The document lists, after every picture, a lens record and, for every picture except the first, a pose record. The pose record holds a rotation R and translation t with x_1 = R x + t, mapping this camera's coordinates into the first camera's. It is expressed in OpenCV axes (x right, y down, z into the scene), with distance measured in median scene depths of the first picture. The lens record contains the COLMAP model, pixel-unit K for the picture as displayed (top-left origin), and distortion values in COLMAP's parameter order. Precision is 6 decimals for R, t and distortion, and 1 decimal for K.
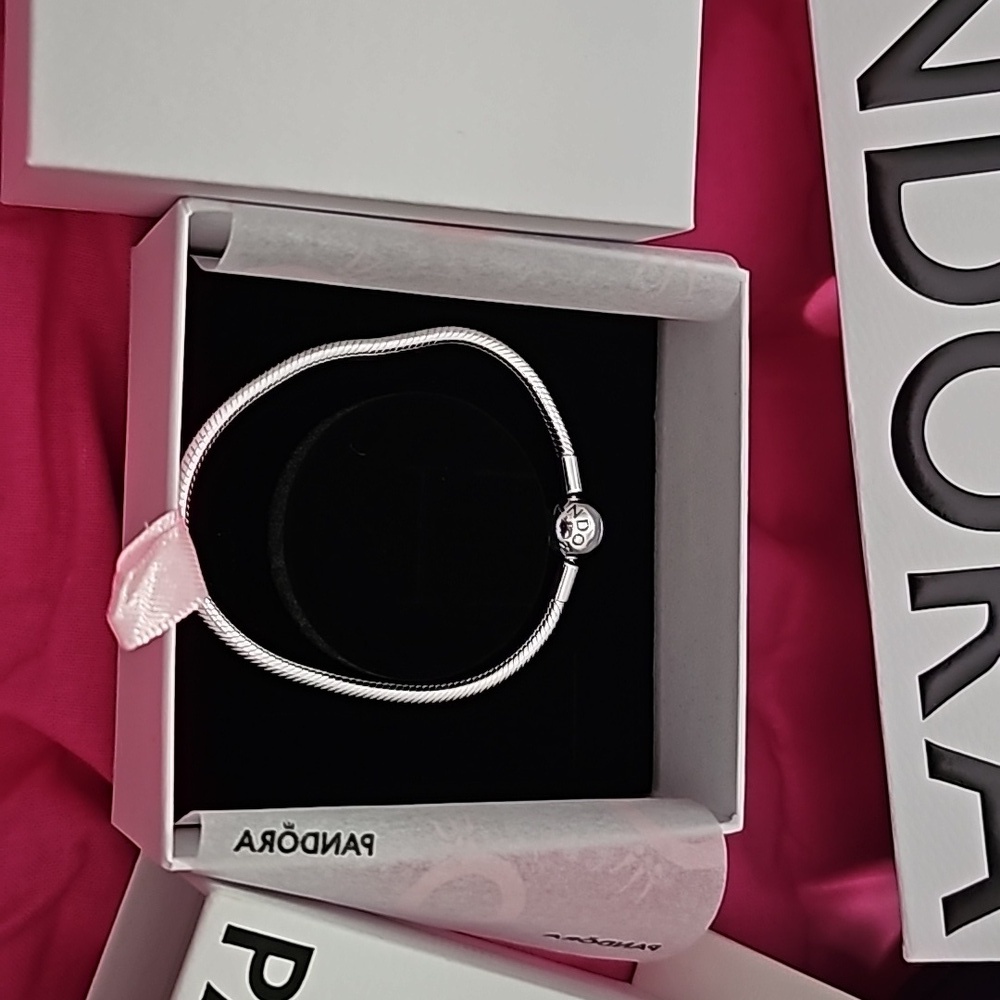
lens RADIAL K [[1500.0, 0, 461.7], [0, 1500.0, 498.5], [0, 0, 1]] dist [0.058480, 0.000000]
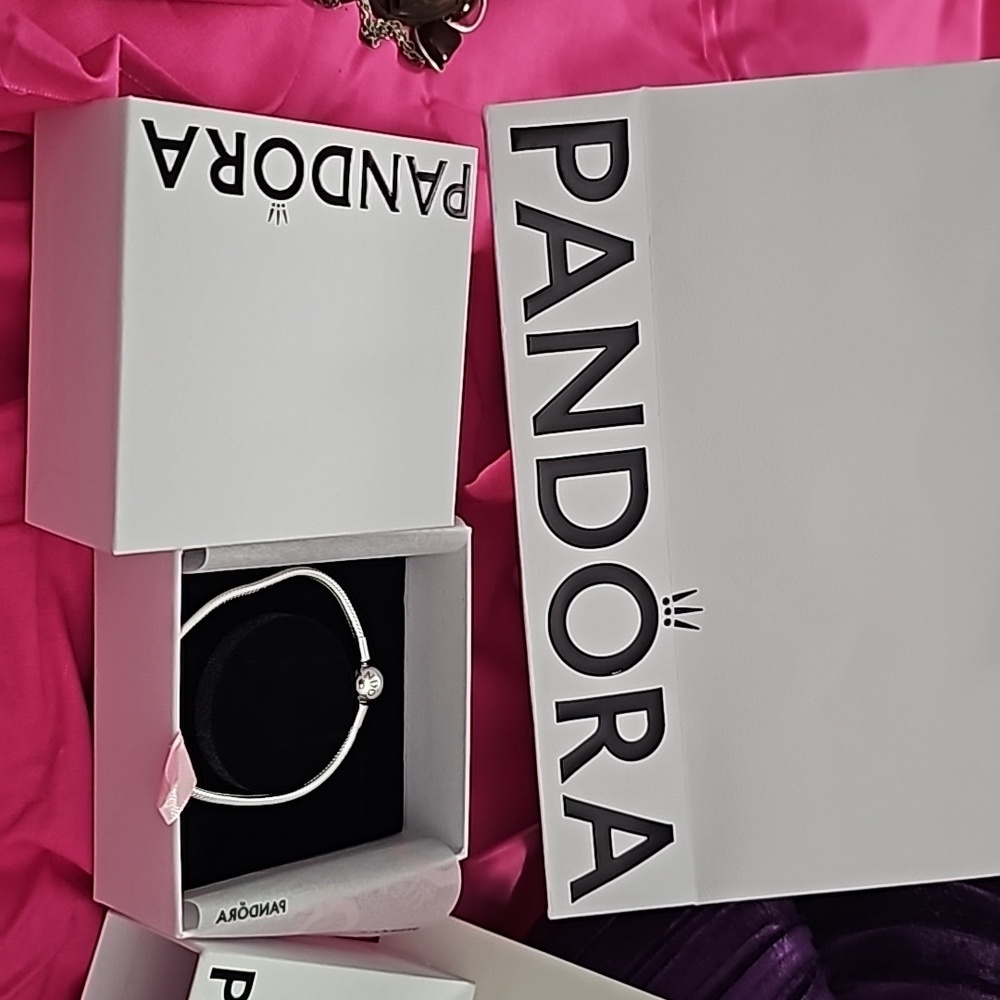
lens RADIAL K [[1500.0, 0, 489.0], [0, 1500.0, 518.8], [0, 0, 1]] dist [0.058480, 0.000000]
pose [[0.938616, -0.028337, 0.343797, -0.386869], [-0.014080, 0.992643, 0.120257, -0.388285], [-0.344675, -0.117716, 0.931312, -0.590243]]
